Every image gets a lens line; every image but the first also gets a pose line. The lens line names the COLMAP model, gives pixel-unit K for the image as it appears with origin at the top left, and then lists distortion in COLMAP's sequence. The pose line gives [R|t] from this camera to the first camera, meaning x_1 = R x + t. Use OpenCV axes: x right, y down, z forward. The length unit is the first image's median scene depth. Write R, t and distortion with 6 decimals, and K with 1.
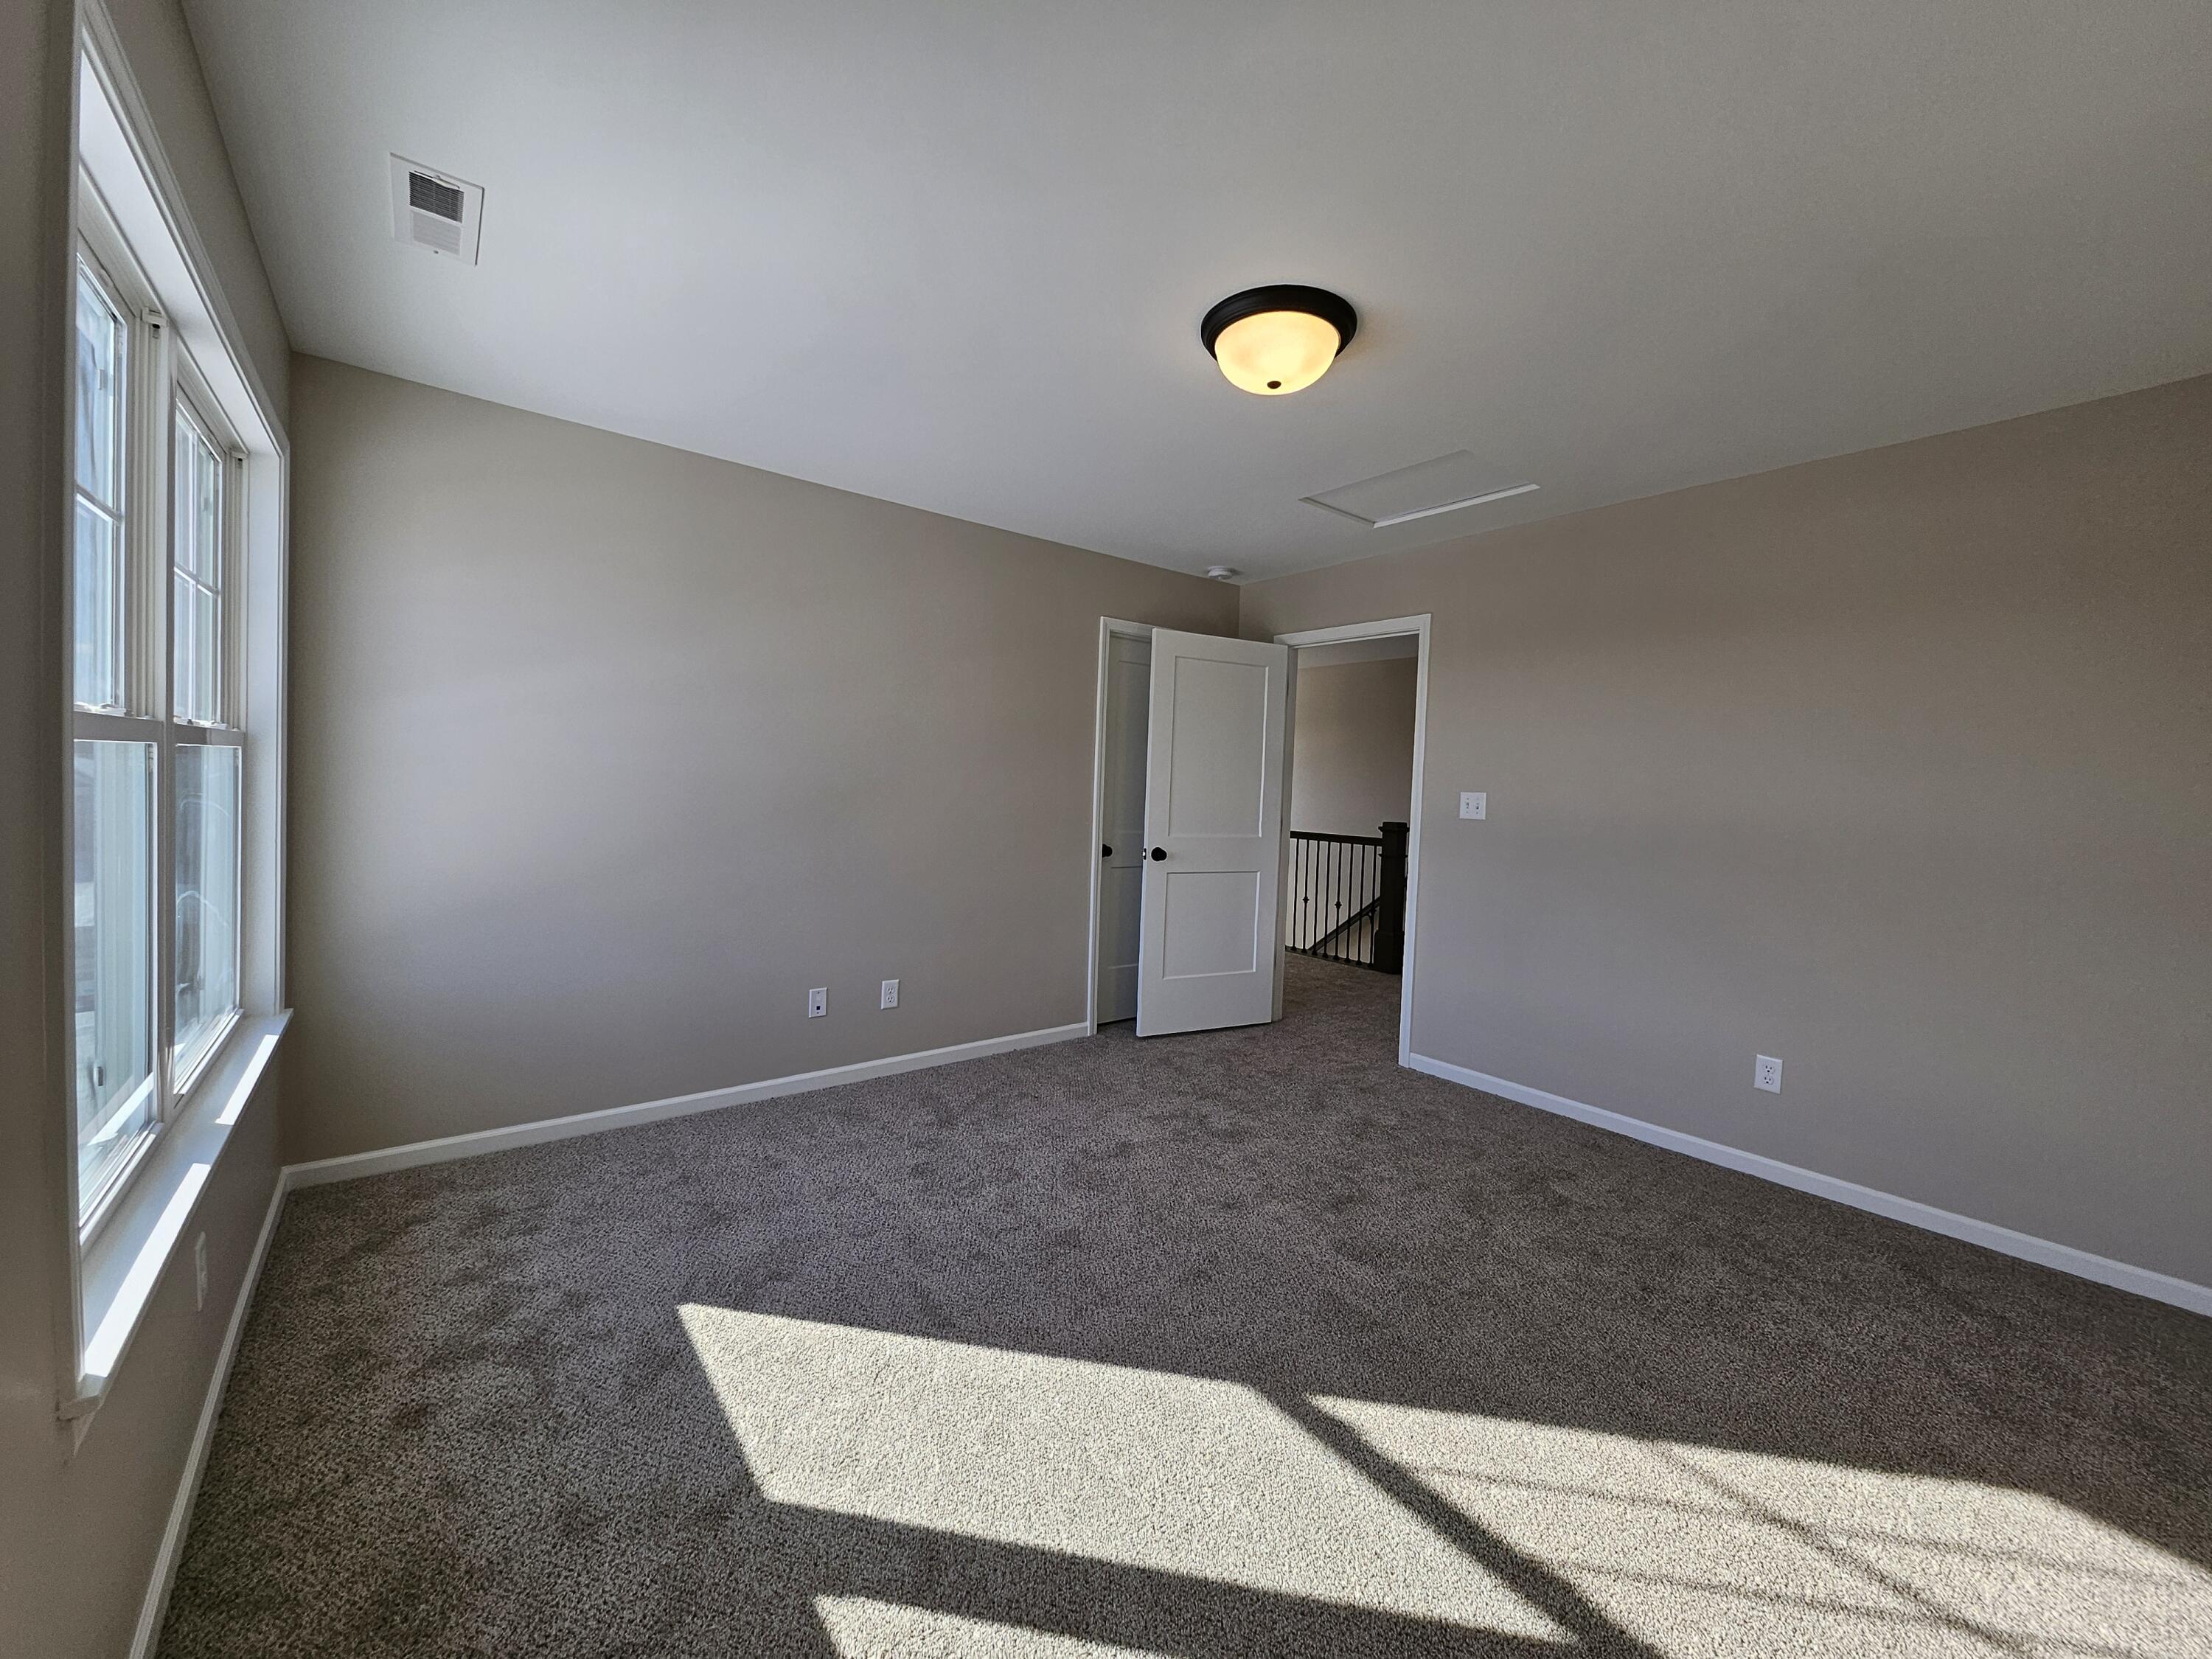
lens RADIAL K [[868.1, 0, 1121.4], [0, 868.1, 817.9], [0, 0, 1]] dist [0.003320, -0.003630]
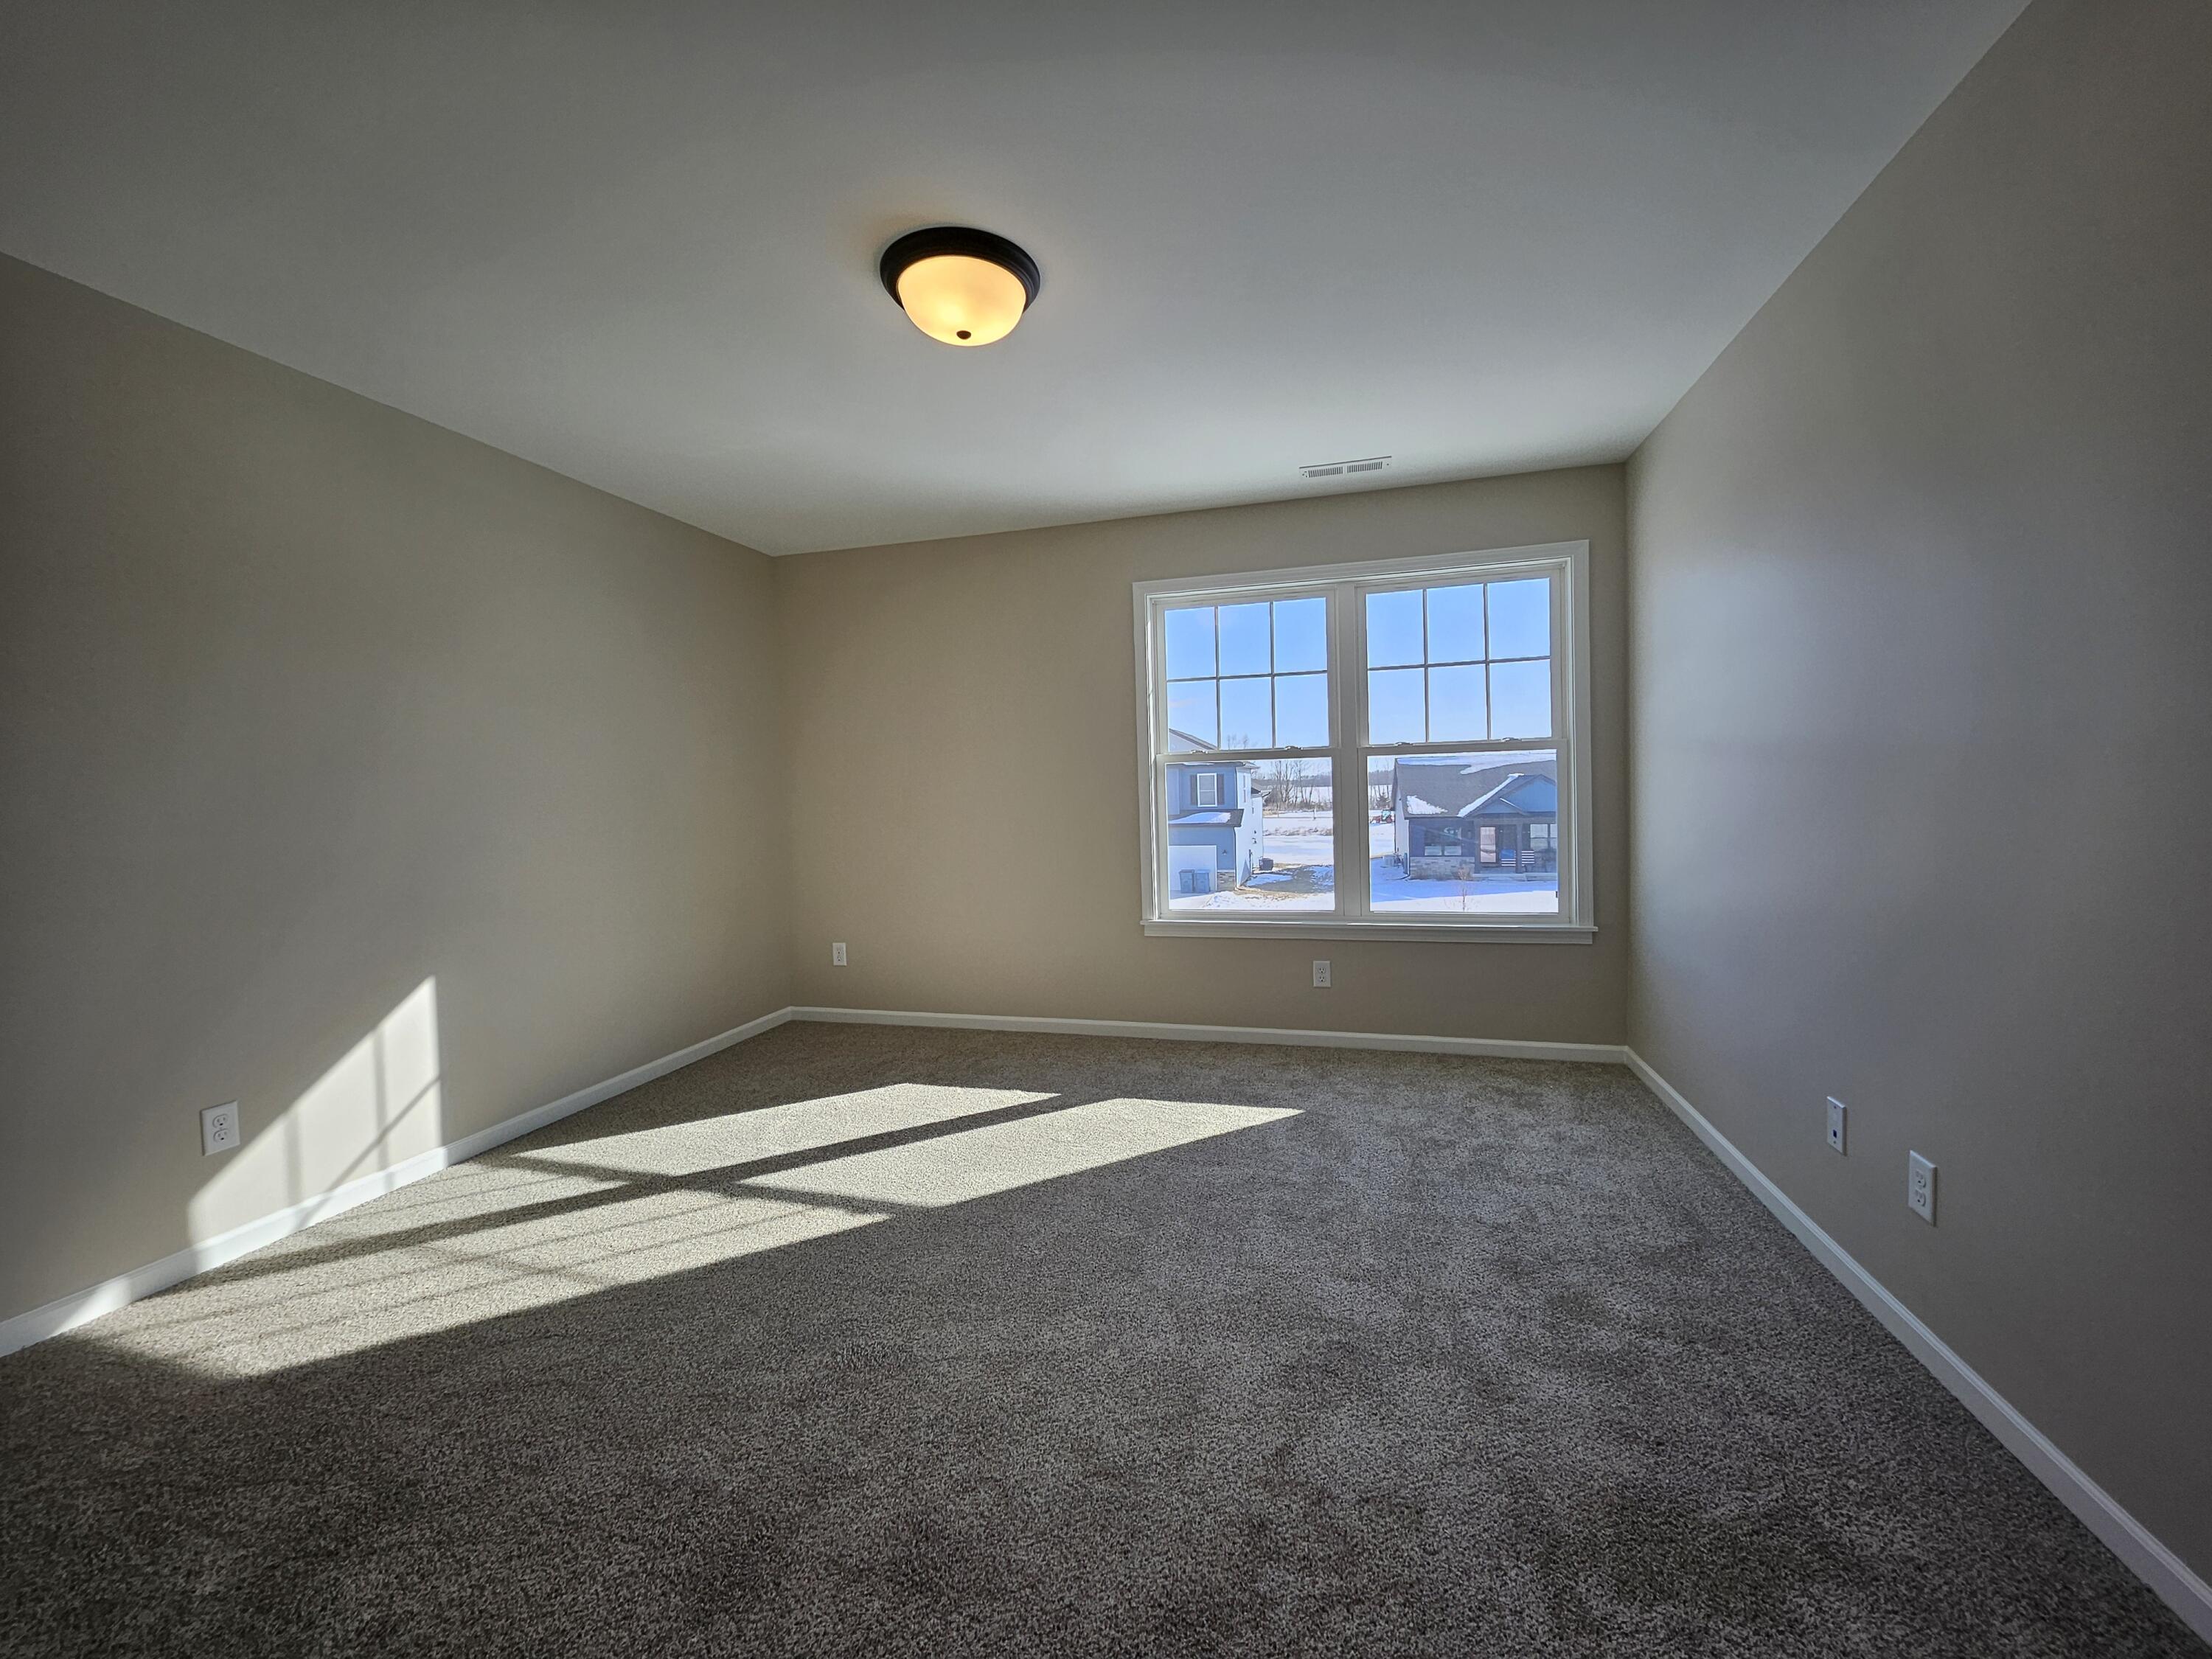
lens RADIAL K [[868.1, 0, 1121.4], [0, 868.1, 817.9], [0, 0, 1]] dist [0.003320, -0.003630]
pose [[-0.793500, 0.006955, -0.608531, 0.750816], [-0.020968, 0.999029, 0.038759, 0.000337], [0.608209, 0.043515, -0.792583, 2.262329]]
